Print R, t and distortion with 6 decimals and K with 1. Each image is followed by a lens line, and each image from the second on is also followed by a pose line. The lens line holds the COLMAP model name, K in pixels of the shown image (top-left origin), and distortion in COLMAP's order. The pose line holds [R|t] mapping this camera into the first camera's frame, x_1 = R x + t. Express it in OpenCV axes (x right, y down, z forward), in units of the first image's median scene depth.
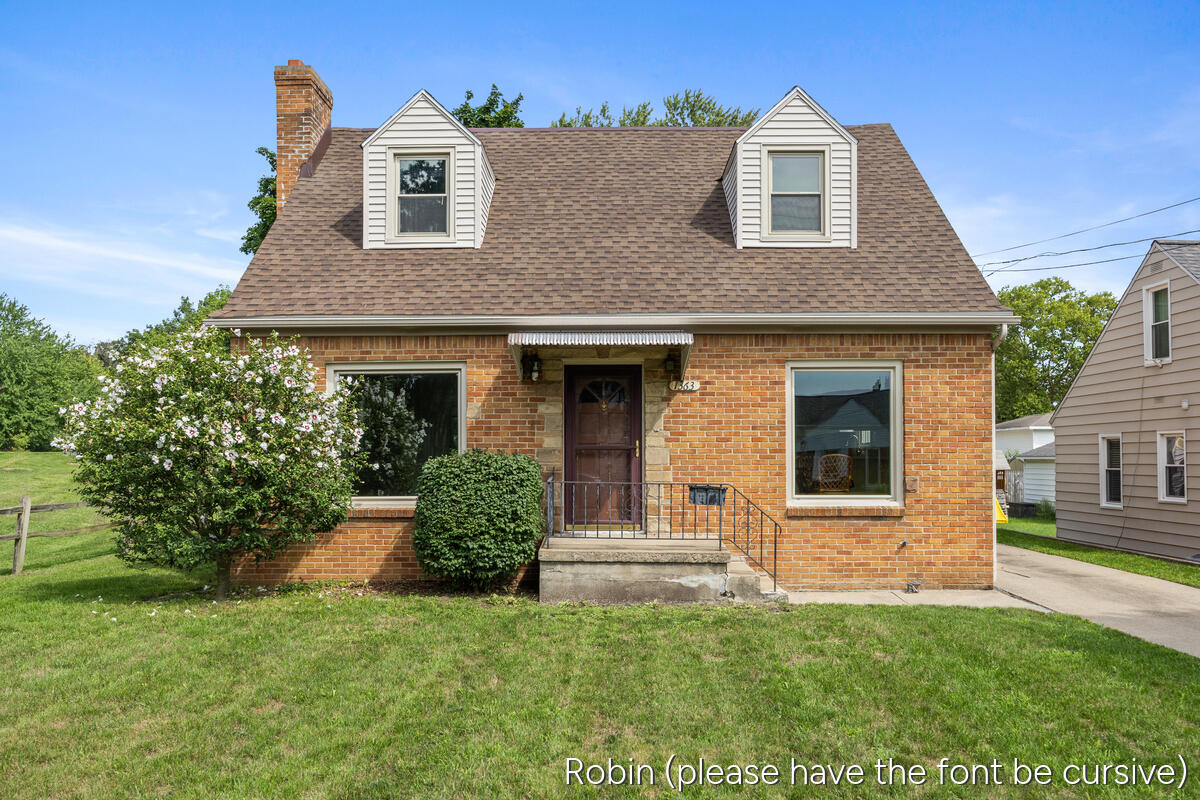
lens RADIAL K [[932.9, 0, 584.6], [0, 932.9, 438.1], [0, 0, 1]] dist [-0.004477, 0.001482]
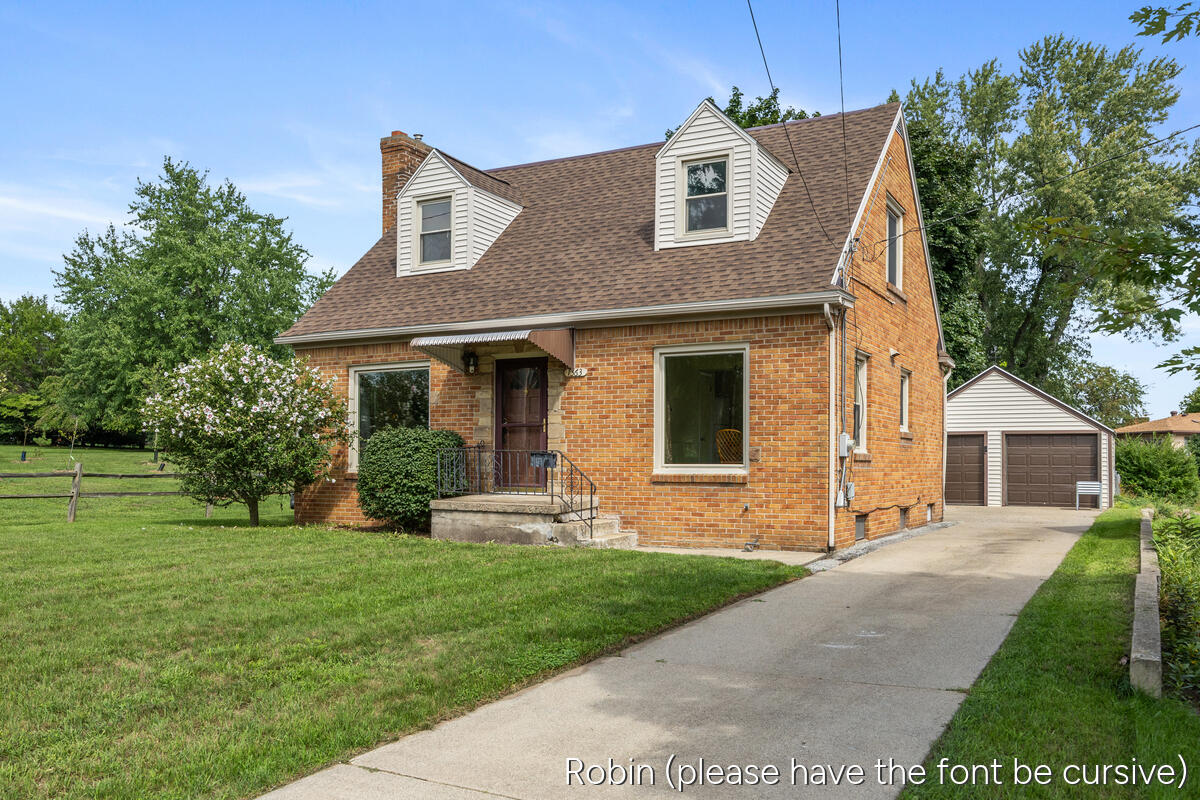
lens RADIAL K [[998.7, 0, 586.5], [0, 998.7, 454.0], [0, 0, 1]] dist [-0.005249, 0.002923]
pose [[0.889171, -0.000367, -0.457575, 0.709692], [0.004352, 0.999961, 0.007654, 0.039241], [0.457555, -0.008797, 0.889138, -0.139337]]
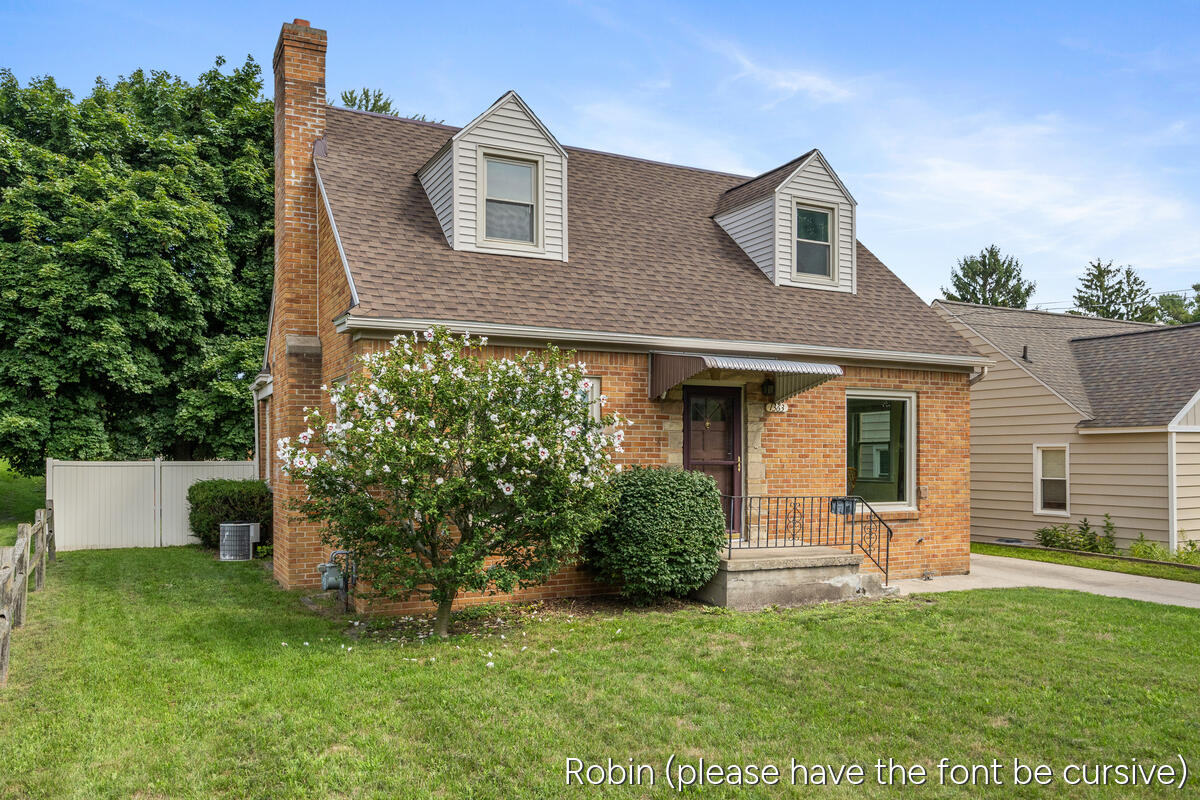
lens RADIAL K [[915.8, 0, 588.4], [0, 915.8, 445.3], [0, 0, 1]] dist [-0.002950, -0.002761]
pose [[0.884372, 0.007536, 0.466722, -0.605624], [-0.011709, 0.999913, 0.006041, -0.015130], [-0.466636, -0.010807, 0.884383, 0.133893]]
